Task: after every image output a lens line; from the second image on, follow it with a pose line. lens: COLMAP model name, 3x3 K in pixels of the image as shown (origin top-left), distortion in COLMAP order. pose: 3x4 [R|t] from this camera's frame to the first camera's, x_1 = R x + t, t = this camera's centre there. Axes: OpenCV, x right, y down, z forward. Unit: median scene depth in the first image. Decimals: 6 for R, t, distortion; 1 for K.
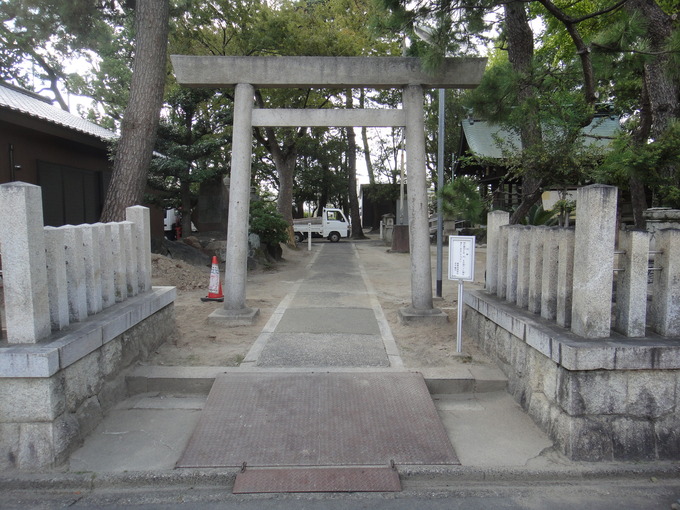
lens RADIAL K [[456.7, 0, 337.1], [0, 456.7, 250.0], [0, 0, 1]] dist [-0.031312, 0.025245]
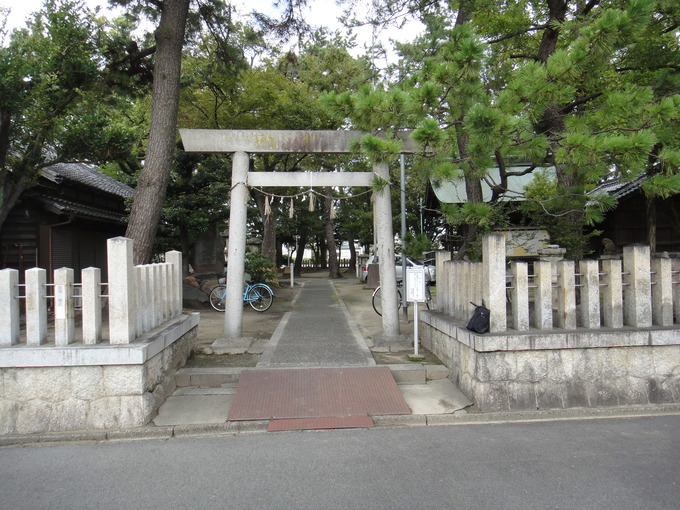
lens RADIAL K [[456.7, 0, 337.1], [0, 456.7, 250.0], [0, 0, 1]] dist [-0.031312, 0.025245]
pose [[0.998464, -0.014009, 0.053598, -0.055302], [0.018853, 0.995676, -0.090960, 0.048258], [-0.052092, 0.091830, 0.994411, -0.555780]]
